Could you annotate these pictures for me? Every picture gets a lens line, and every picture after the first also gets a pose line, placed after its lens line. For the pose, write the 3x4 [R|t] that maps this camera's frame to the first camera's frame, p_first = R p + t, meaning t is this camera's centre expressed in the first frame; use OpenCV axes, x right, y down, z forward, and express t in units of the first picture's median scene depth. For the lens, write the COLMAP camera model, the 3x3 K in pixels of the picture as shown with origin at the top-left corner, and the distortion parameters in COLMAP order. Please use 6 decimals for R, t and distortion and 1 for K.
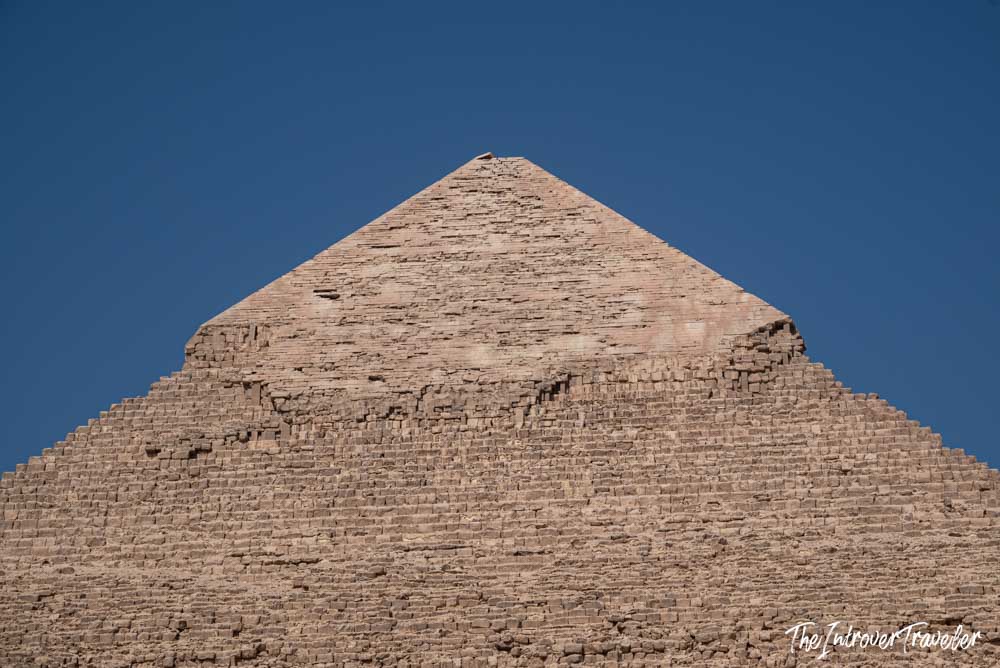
lens RADIAL K [[2607.9, 0, 541.6], [0, 2607.9, 334.3], [0, 0, 1]] dist [-0.027001, -0.117912]
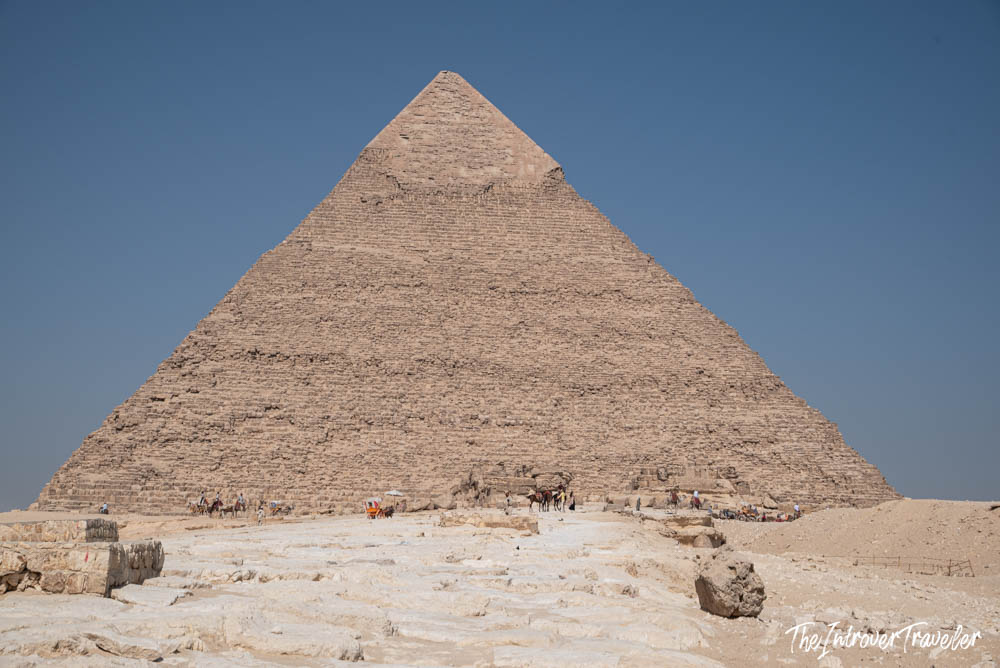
lens RADIAL K [[1687.9, 0, 500.0], [0, 1687.9, 334.0], [0, 0, 1]] dist [-0.040128, 0.021597]
pose [[0.974178, 0.059449, 0.217813, -0.419174], [-0.121558, 0.951060, 0.284091, -0.395895], [-0.190265, -0.303233, 0.933729, -0.959966]]
